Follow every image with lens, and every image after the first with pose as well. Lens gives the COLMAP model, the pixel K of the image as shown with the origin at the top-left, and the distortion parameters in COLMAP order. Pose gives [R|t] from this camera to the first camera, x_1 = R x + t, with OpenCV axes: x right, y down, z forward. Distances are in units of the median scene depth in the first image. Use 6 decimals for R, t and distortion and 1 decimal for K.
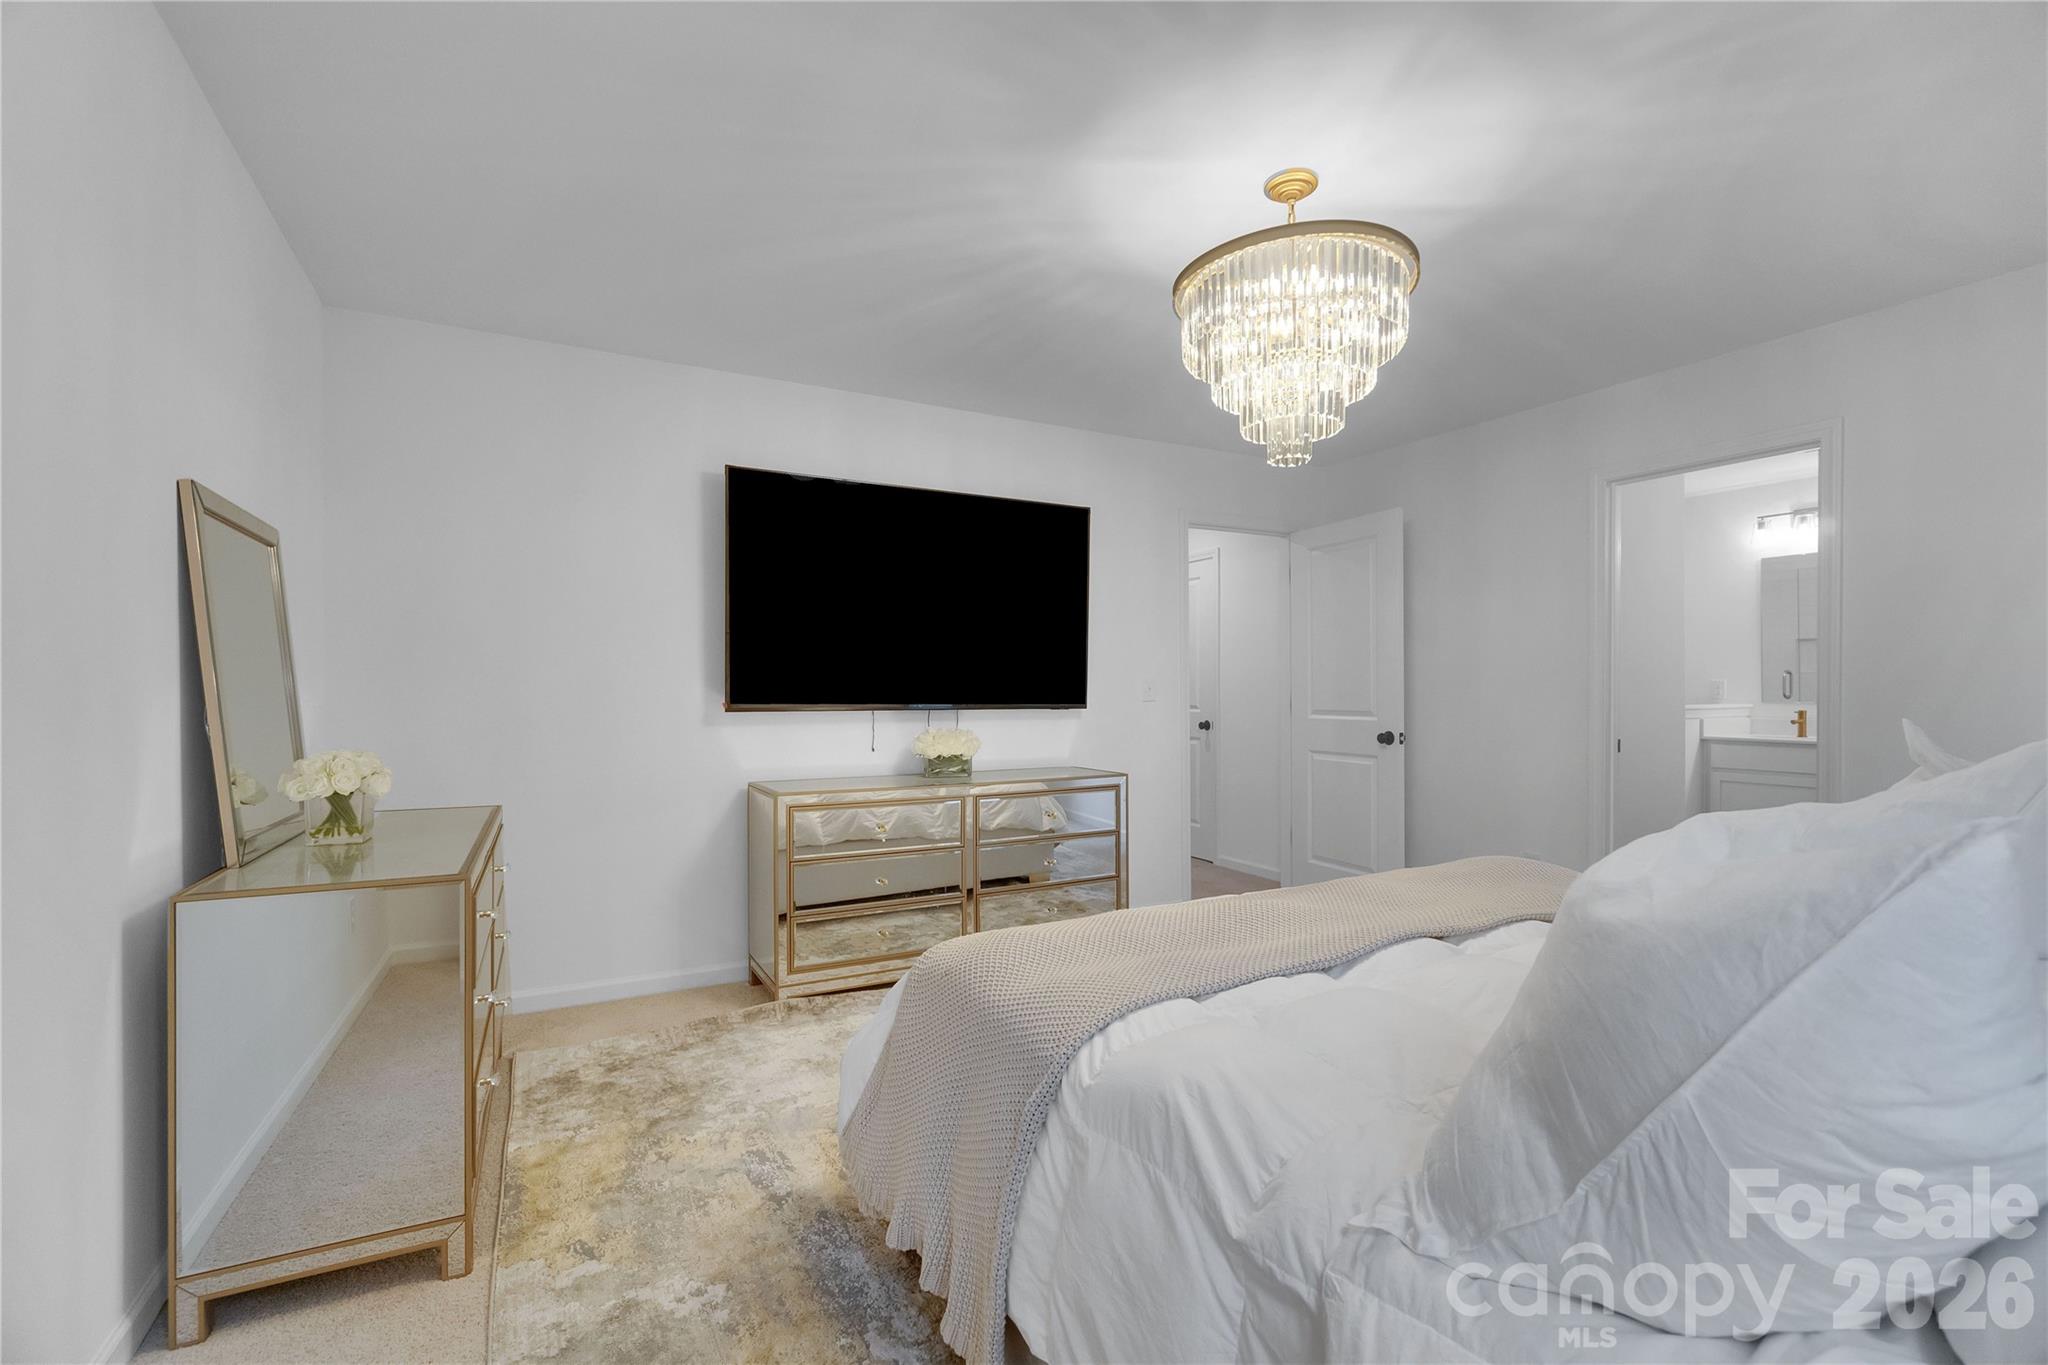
lens RADIAL K [[891.4, 0, 1010.1], [0, 891.4, 682.7], [0, 0, 1]] dist [-0.006843, 0.000846]
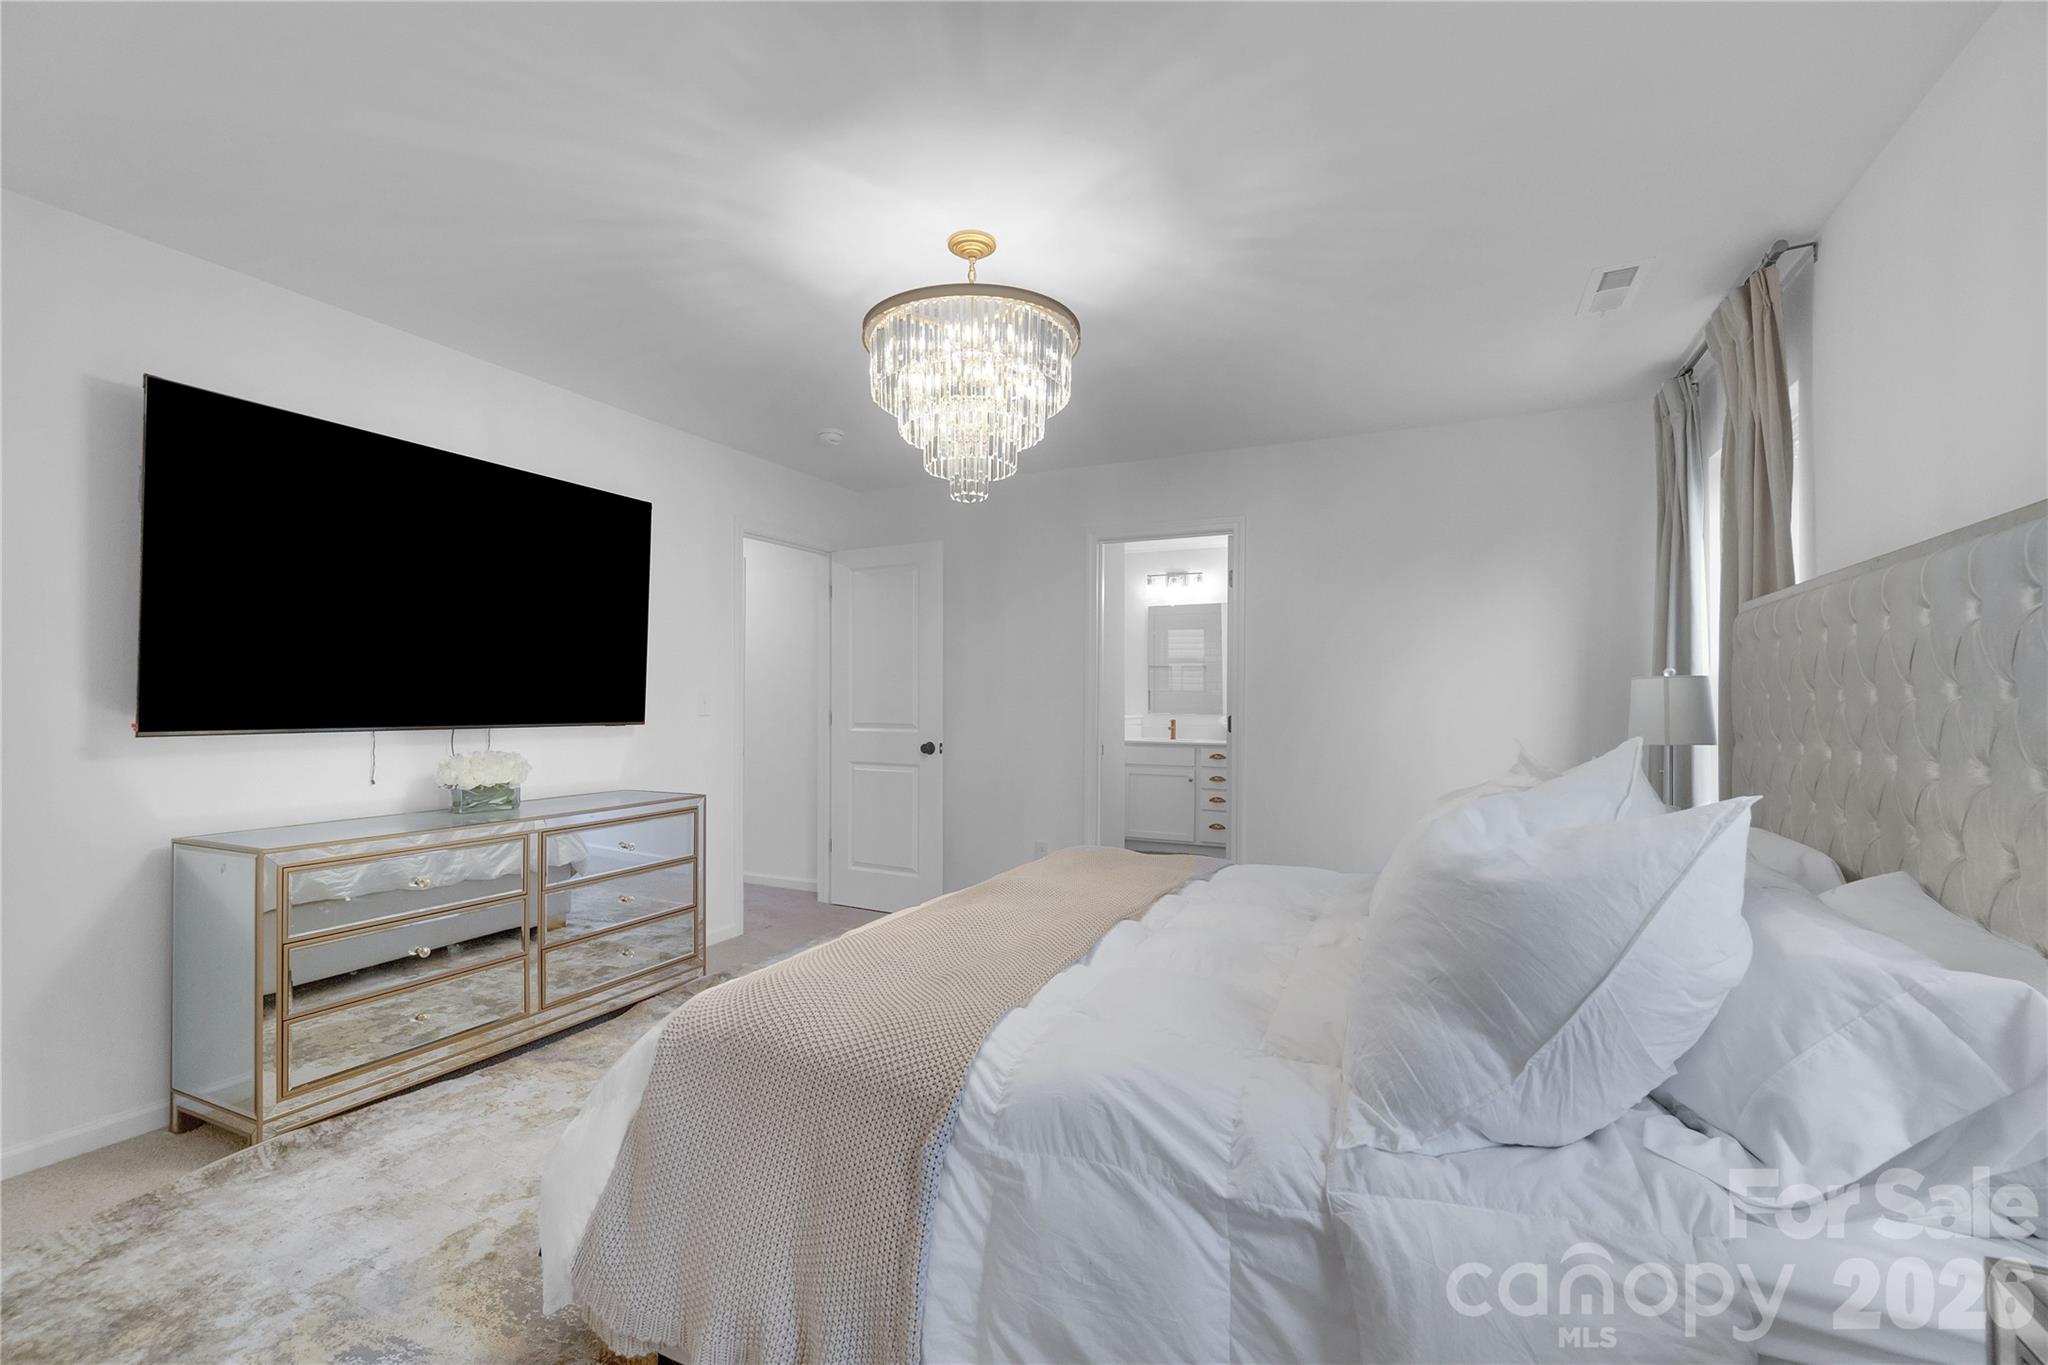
lens RADIAL K [[891.4, 0, 1010.1], [0, 891.4, 682.7], [0, 0, 1]] dist [-0.006843, 0.000846]
pose [[0.804425, 0.016722, 0.593819, -0.219171], [-0.010882, 0.999851, -0.013415, -0.007766], [-0.593955, 0.004329, 0.804487, 0.077541]]
